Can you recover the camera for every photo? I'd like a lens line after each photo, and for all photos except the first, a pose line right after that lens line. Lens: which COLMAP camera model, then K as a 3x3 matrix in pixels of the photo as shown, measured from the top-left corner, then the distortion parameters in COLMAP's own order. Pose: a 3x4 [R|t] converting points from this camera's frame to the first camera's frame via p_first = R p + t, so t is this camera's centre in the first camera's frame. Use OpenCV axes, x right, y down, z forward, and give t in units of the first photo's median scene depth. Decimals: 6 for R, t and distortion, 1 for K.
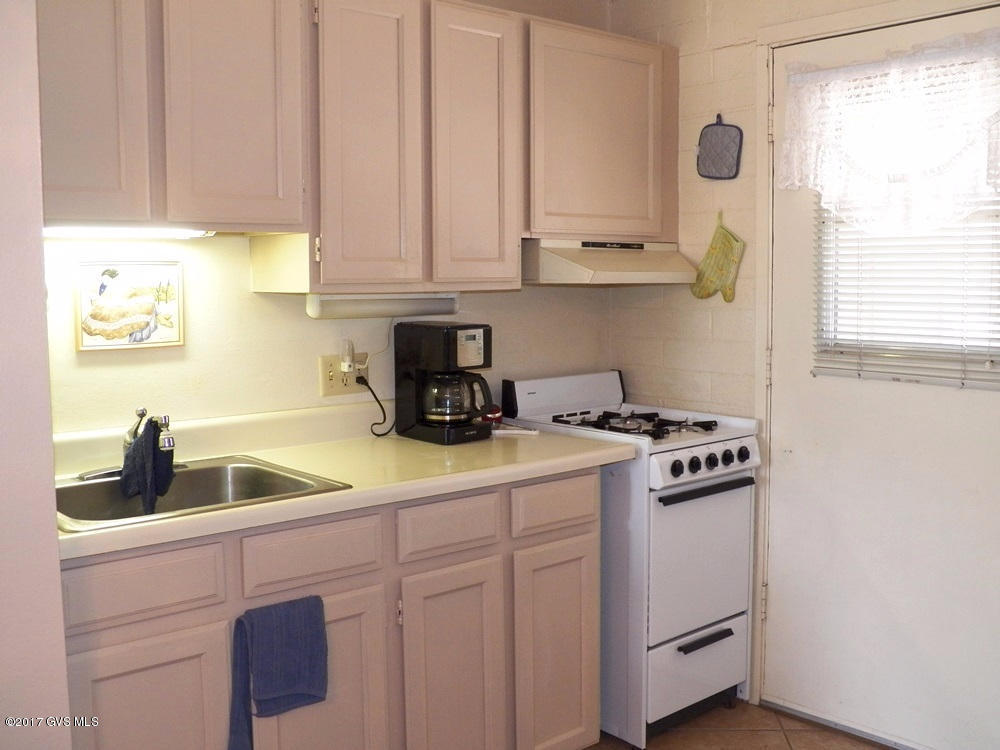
lens RADIAL K [[1063.1, 0, 500.0], [0, 1063.1, 375.0], [0, 0, 1]] dist [-0.144100, 0.195458]
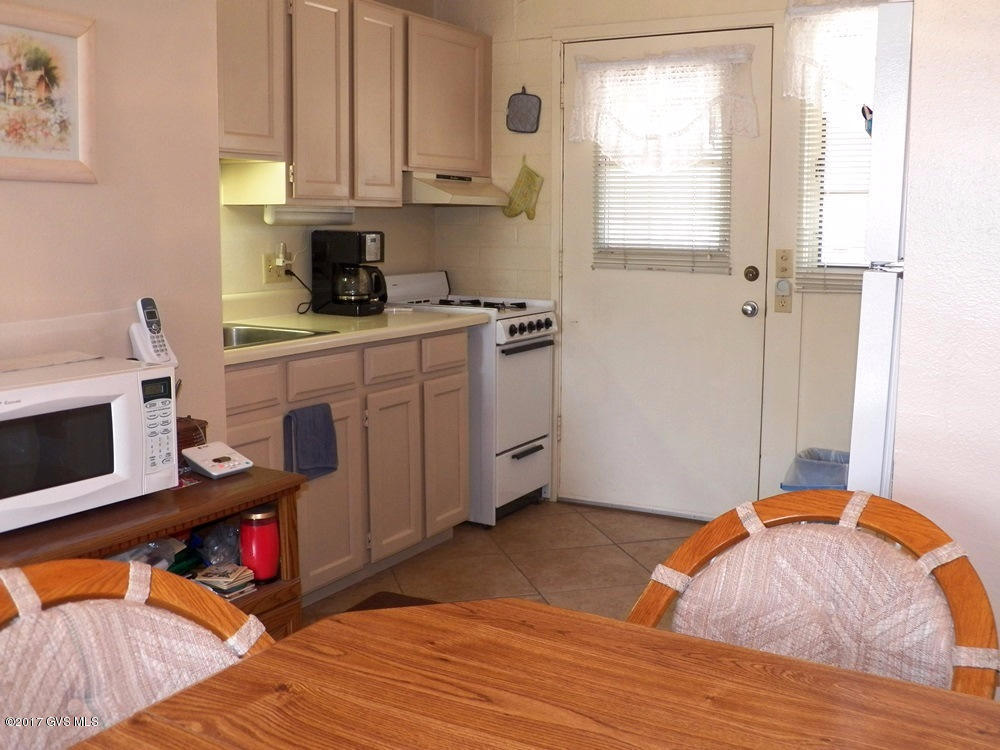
lens RADIAL K [[1063.1, 0, 500.0], [0, 1063.1, 375.0], [0, 0, 1]] dist [-0.144100, 0.195458]
pose [[0.946353, -0.033624, 0.321382, -0.317264], [0.017664, 0.998467, 0.052450, 0.070916], [-0.322653, -0.043960, 0.945496, -0.382261]]
